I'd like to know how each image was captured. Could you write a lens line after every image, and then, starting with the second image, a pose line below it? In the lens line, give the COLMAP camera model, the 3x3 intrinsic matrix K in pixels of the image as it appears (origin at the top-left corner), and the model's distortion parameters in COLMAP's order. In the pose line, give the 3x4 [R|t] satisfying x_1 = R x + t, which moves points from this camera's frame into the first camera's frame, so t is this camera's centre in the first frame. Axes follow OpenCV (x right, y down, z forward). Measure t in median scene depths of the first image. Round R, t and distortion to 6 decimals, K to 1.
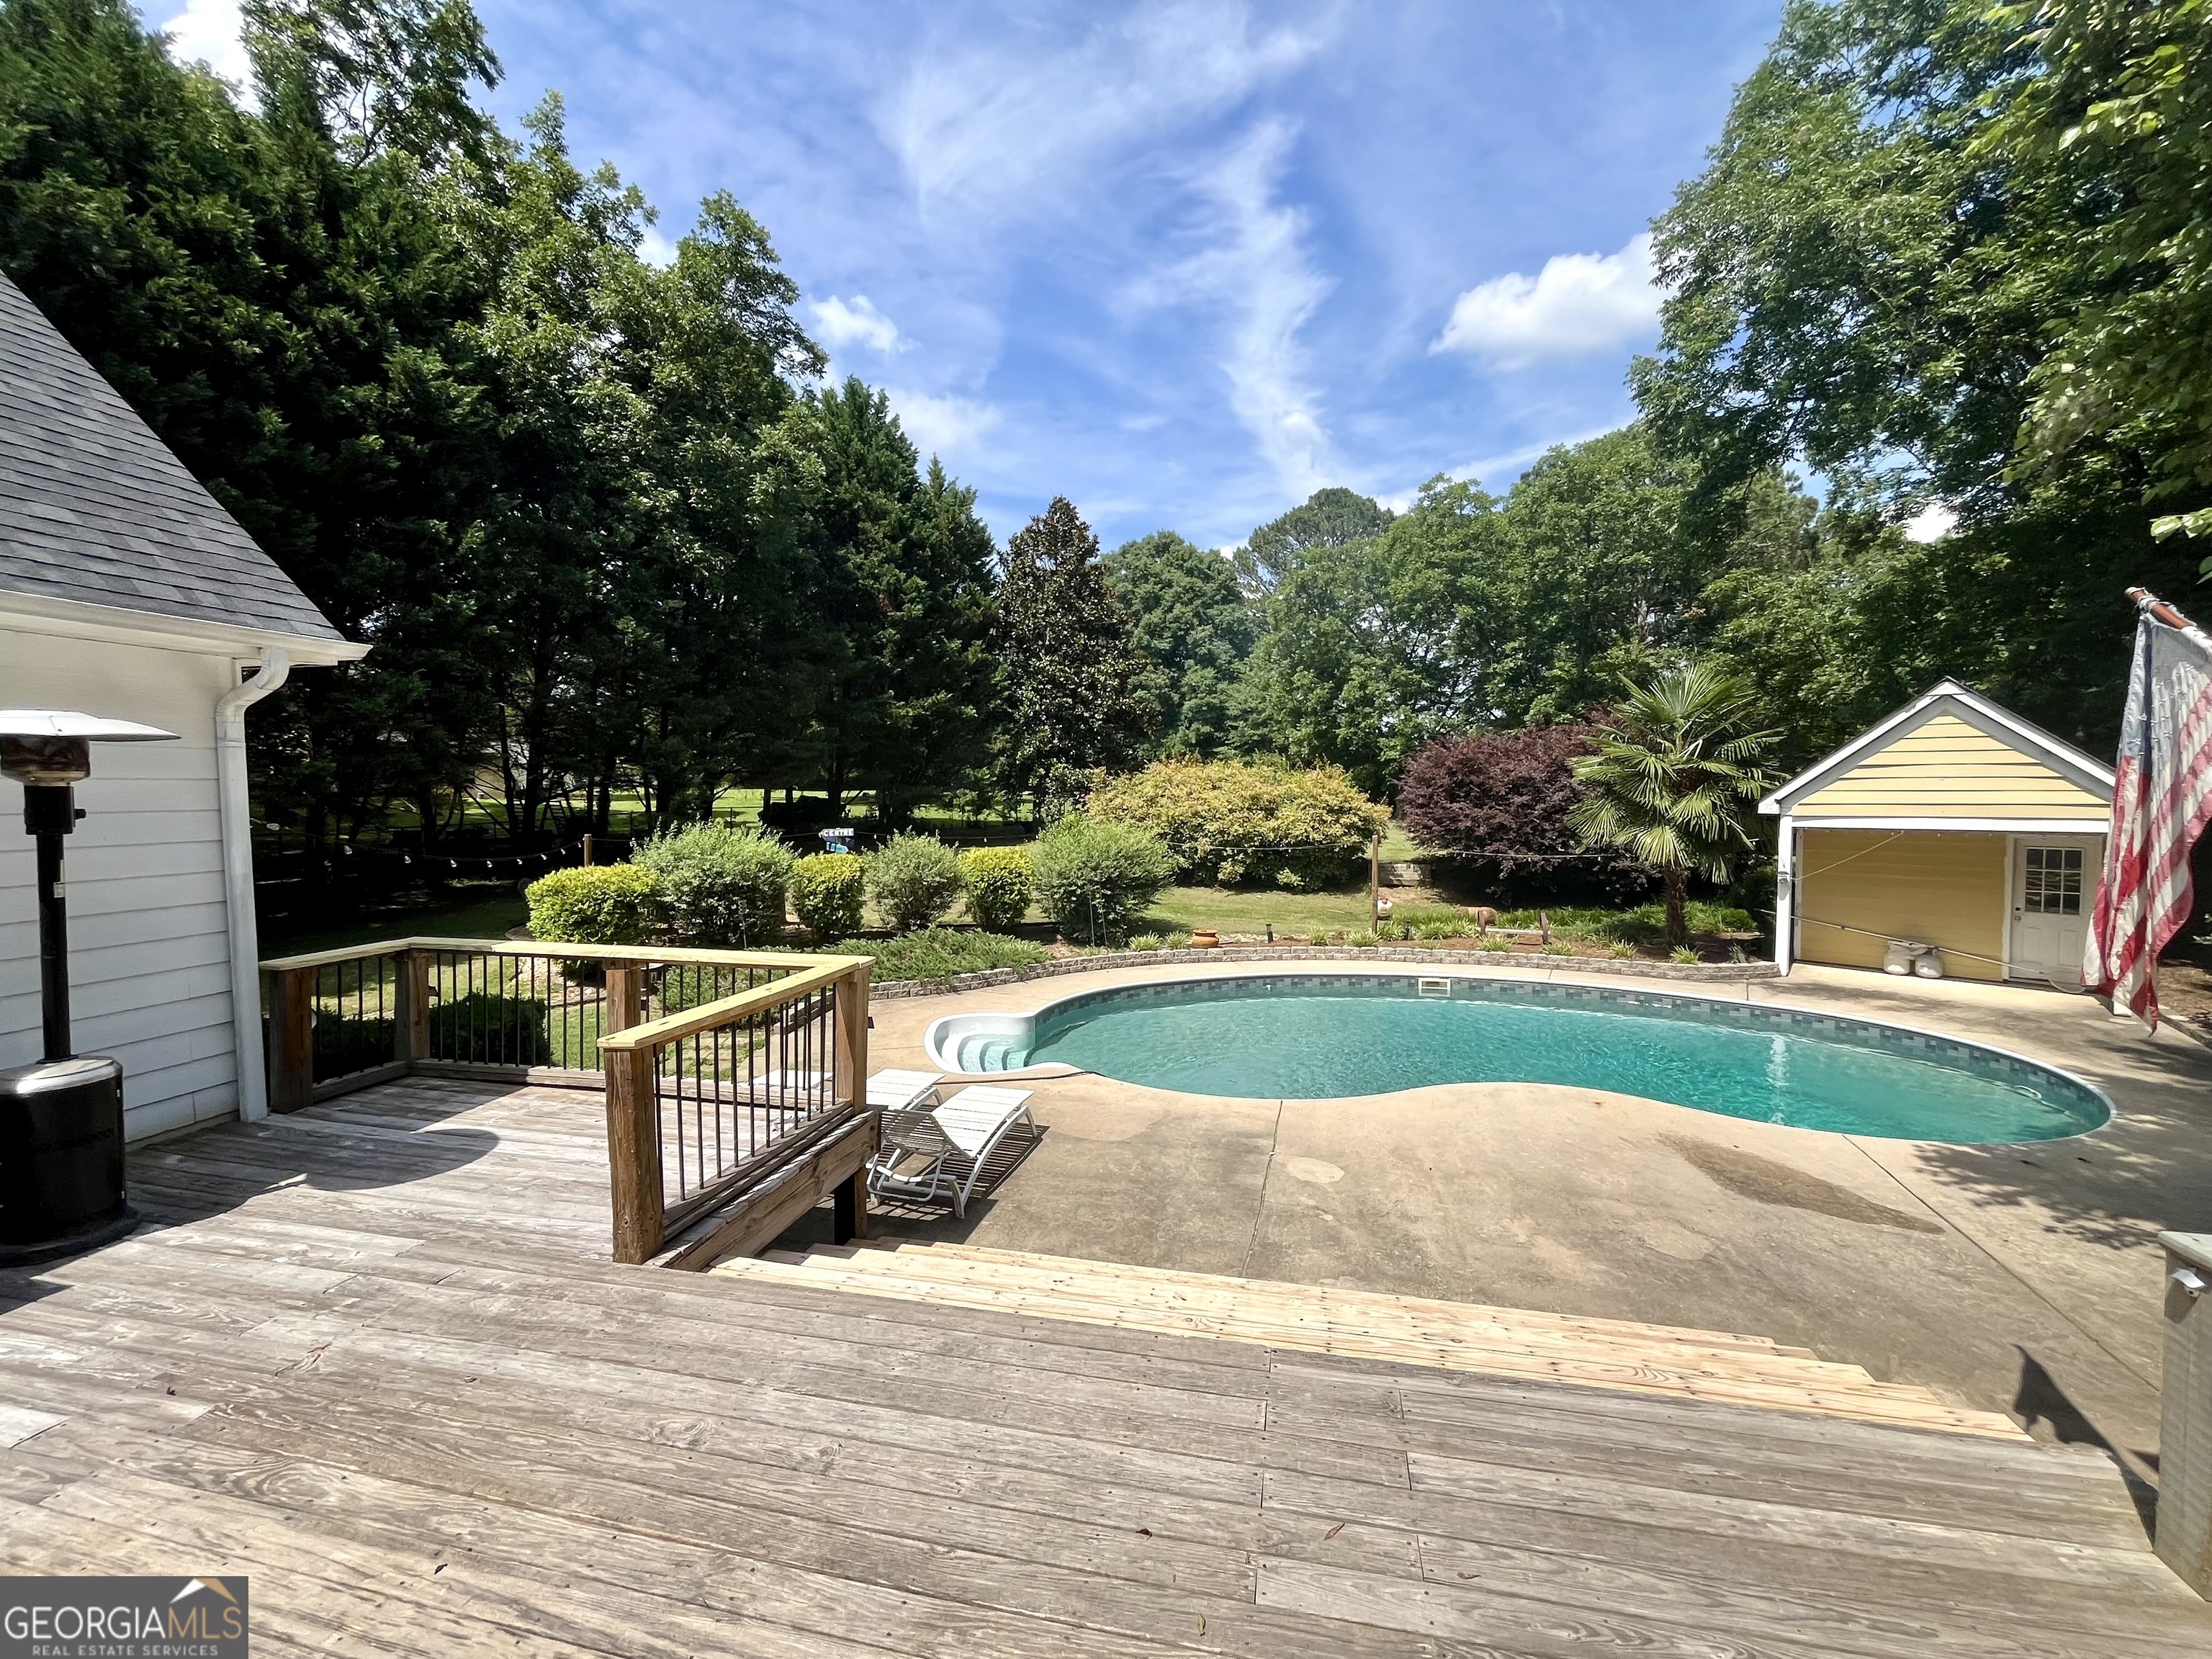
lens RADIAL K [[902.1, 0, 1114.4], [0, 902.1, 844.6], [0, 0, 1]] dist [-0.002321, 0.000624]
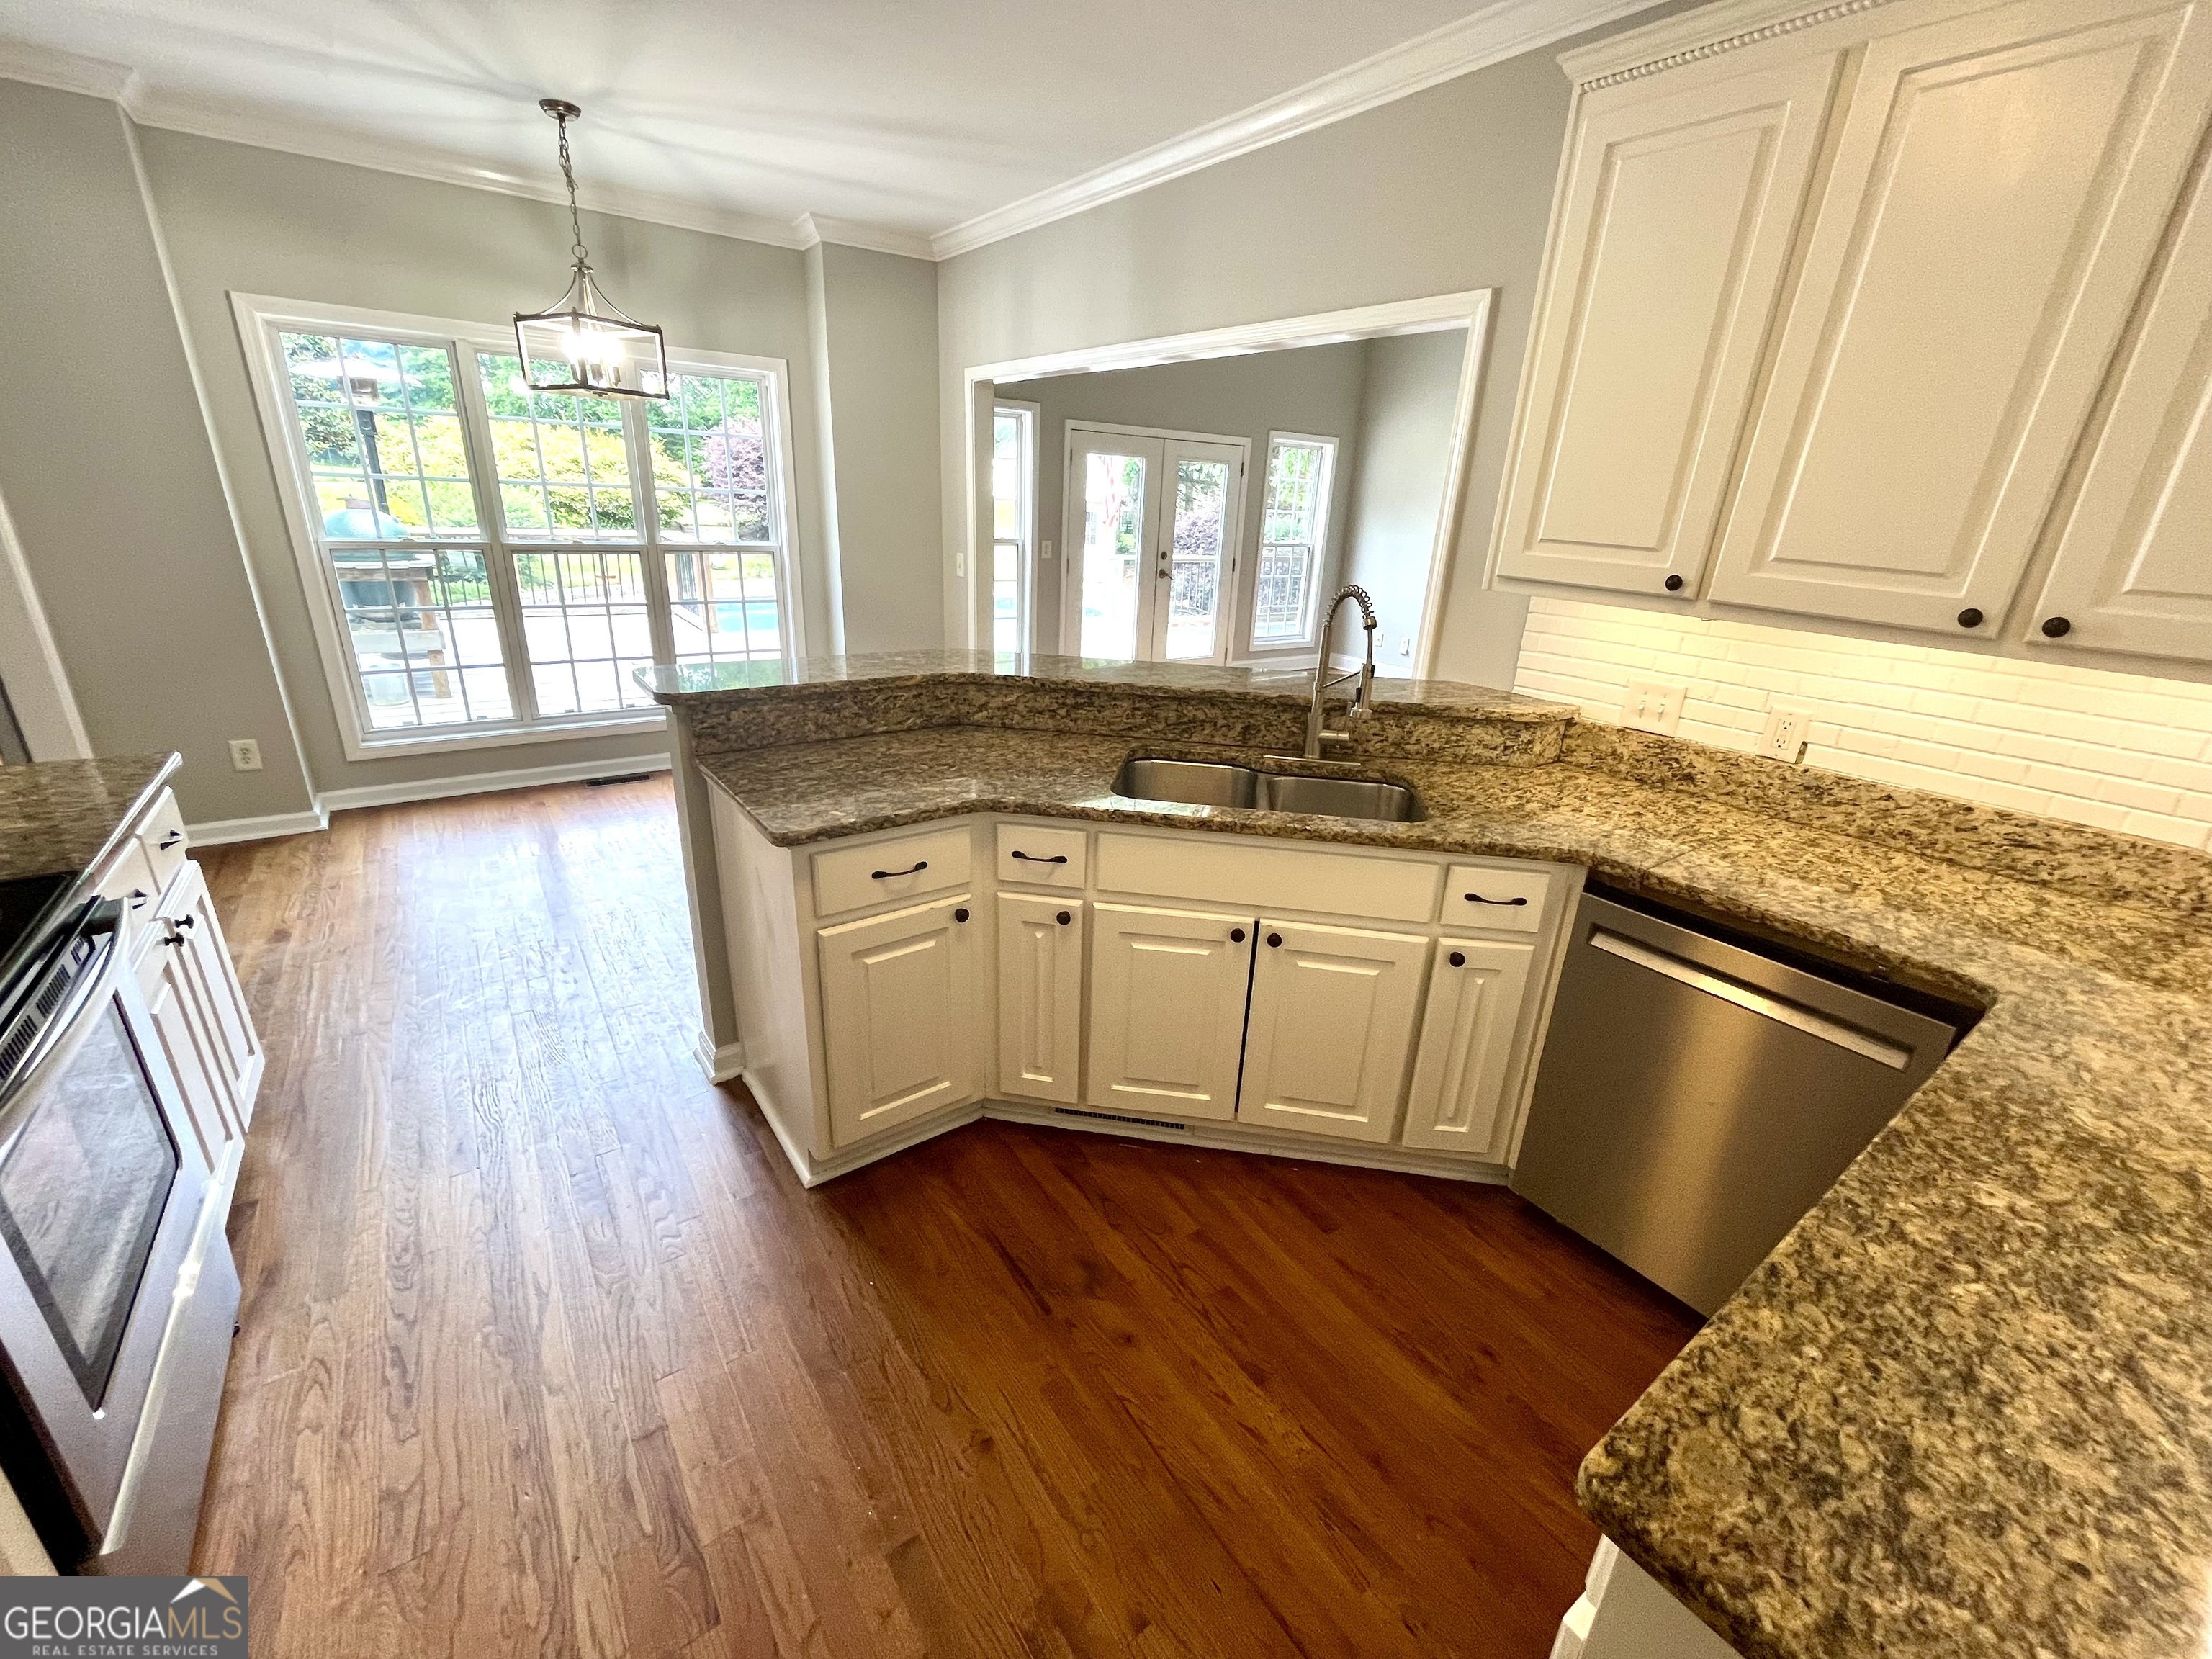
lens RADIAL K [[902.1, 0, 1120.4], [0, 902.1, 832.9], [0, 0, 1]] dist [-0.002321, 0.000624]
pose [[0.662468, -0.233928, 0.711628, -0.217731], [-0.002171, 0.949386, 0.314104, 0.023639], [-0.749087, -0.209629, 0.628430, -0.199731]]
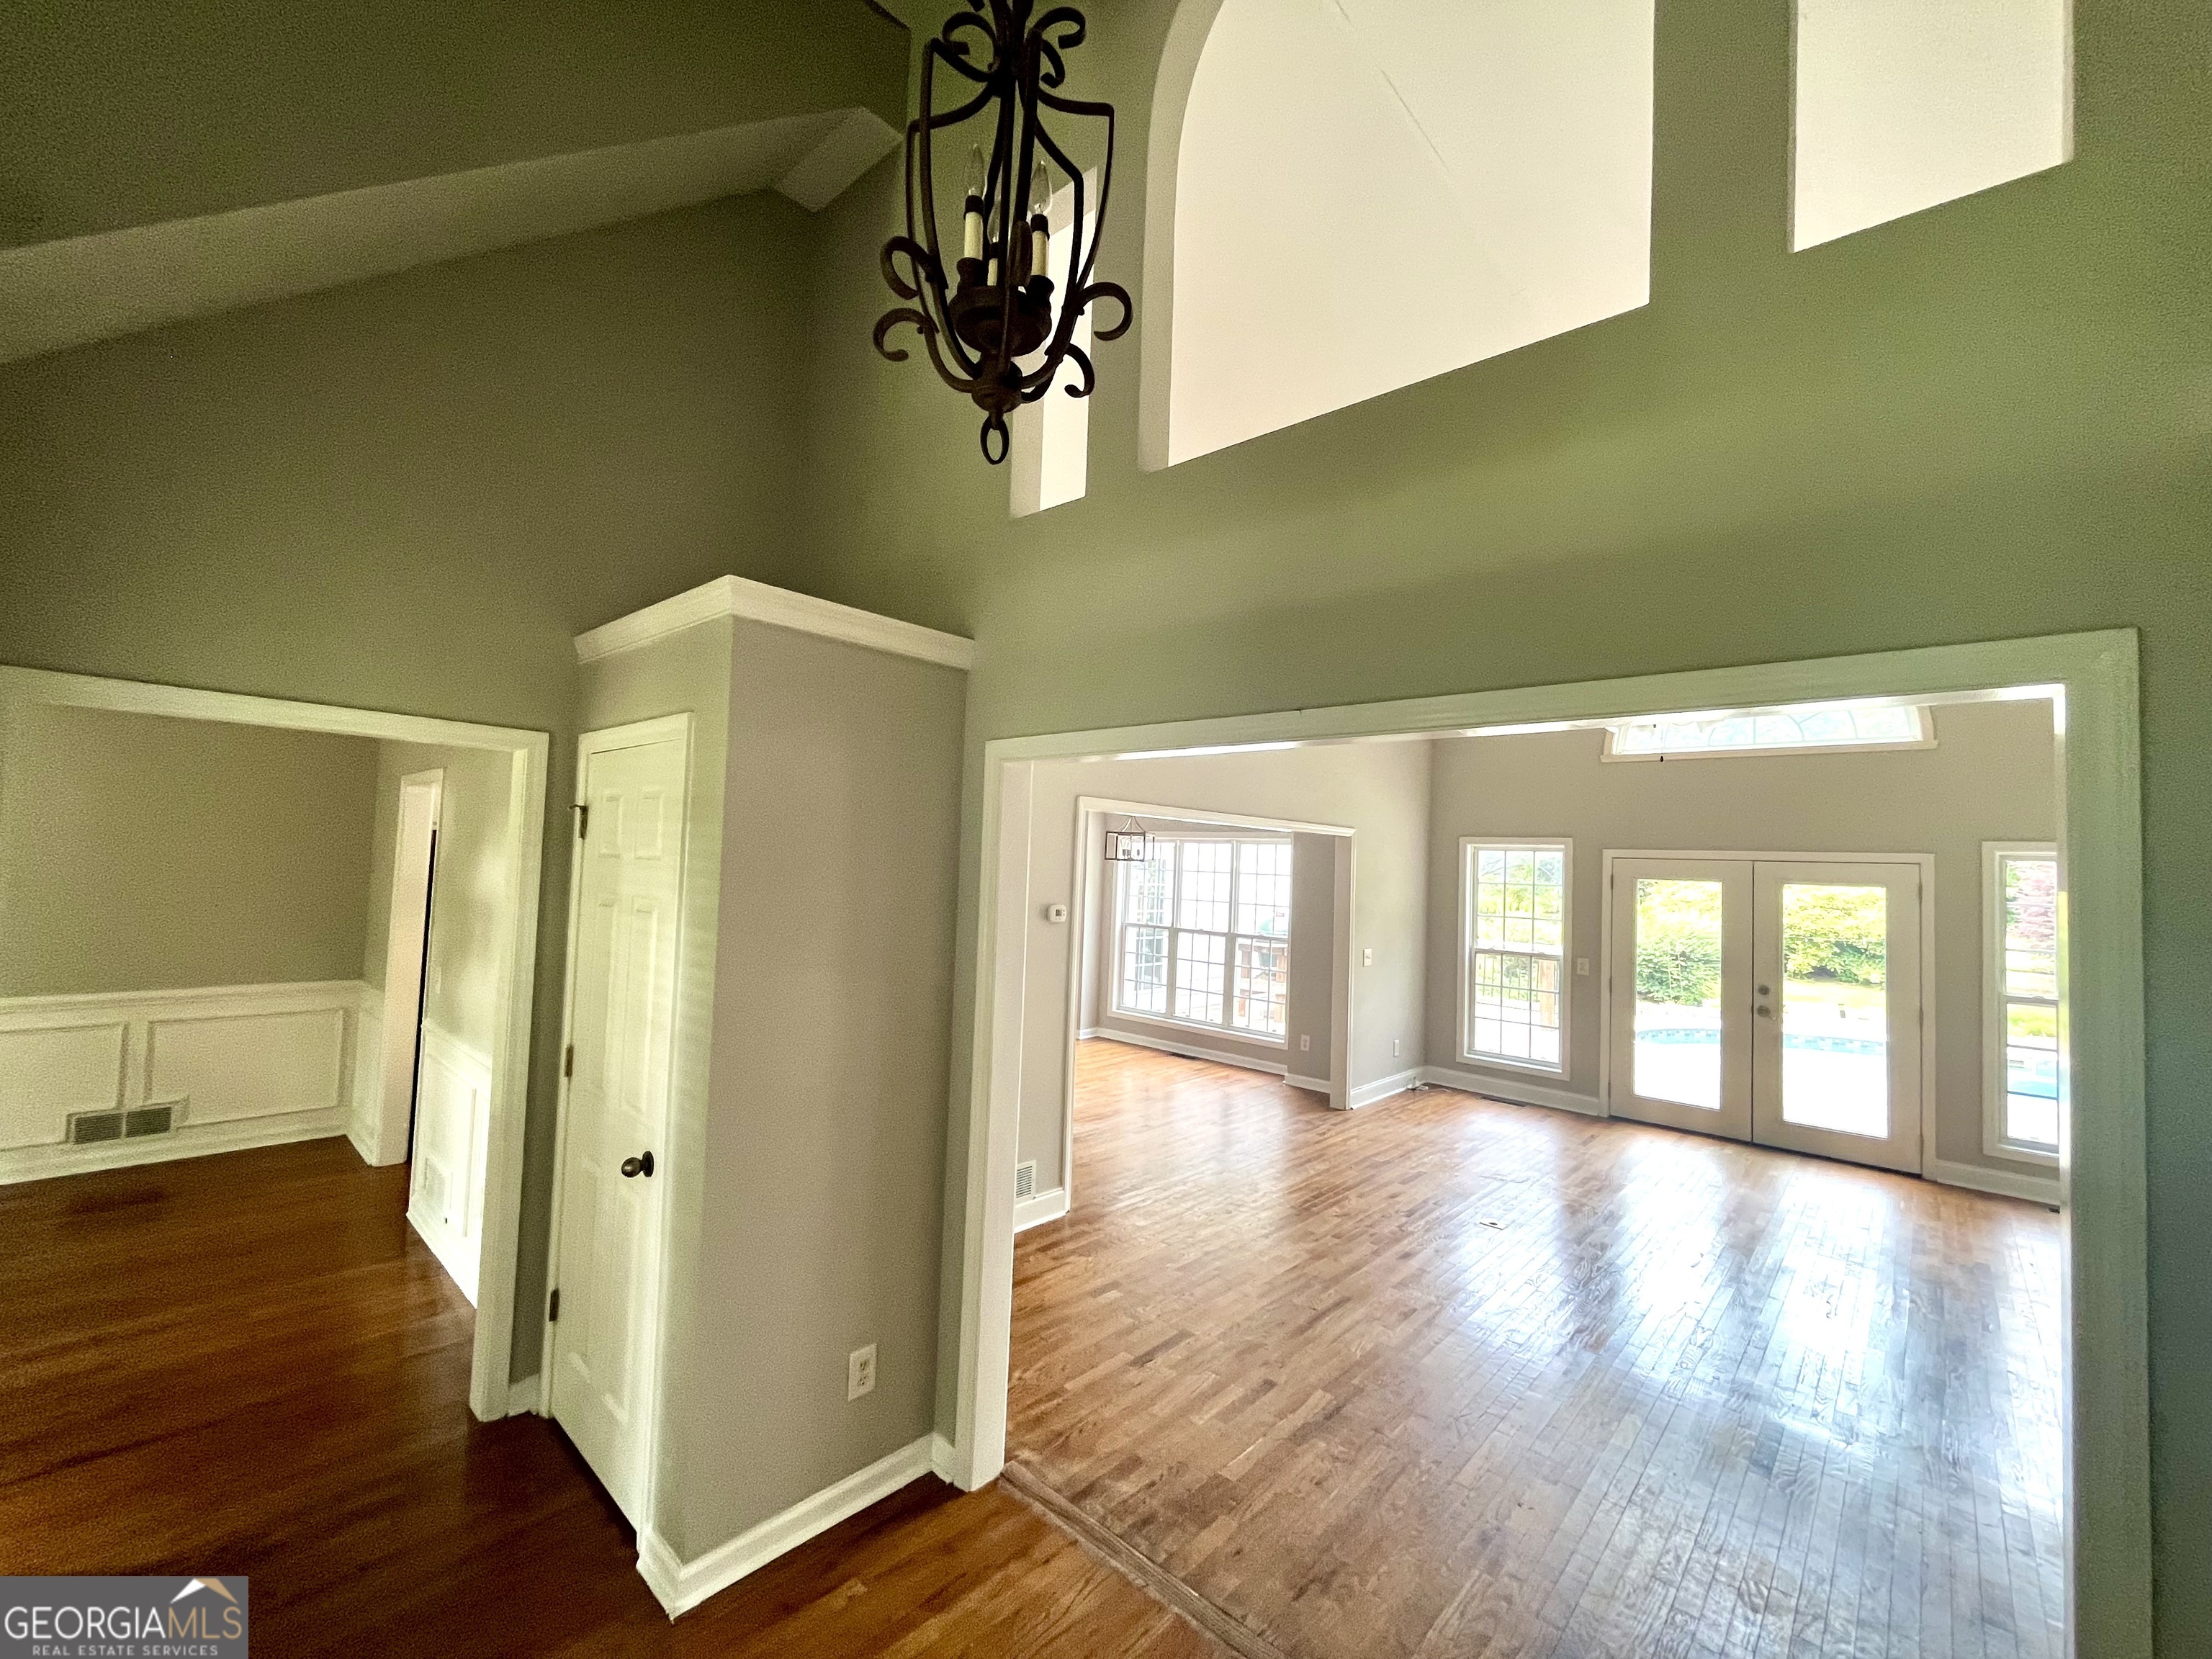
lens RADIAL K [[902.1, 0, 1114.6], [0, 902.1, 824.5], [0, 0, 1]] dist [-0.002321, 0.000624]
pose [[0.864019, 0.010337, -0.503354, -0.037404], [-0.070186, 0.992500, -0.100093, 0.022550], [0.498544, 0.121810, 0.858264, -0.294649]]
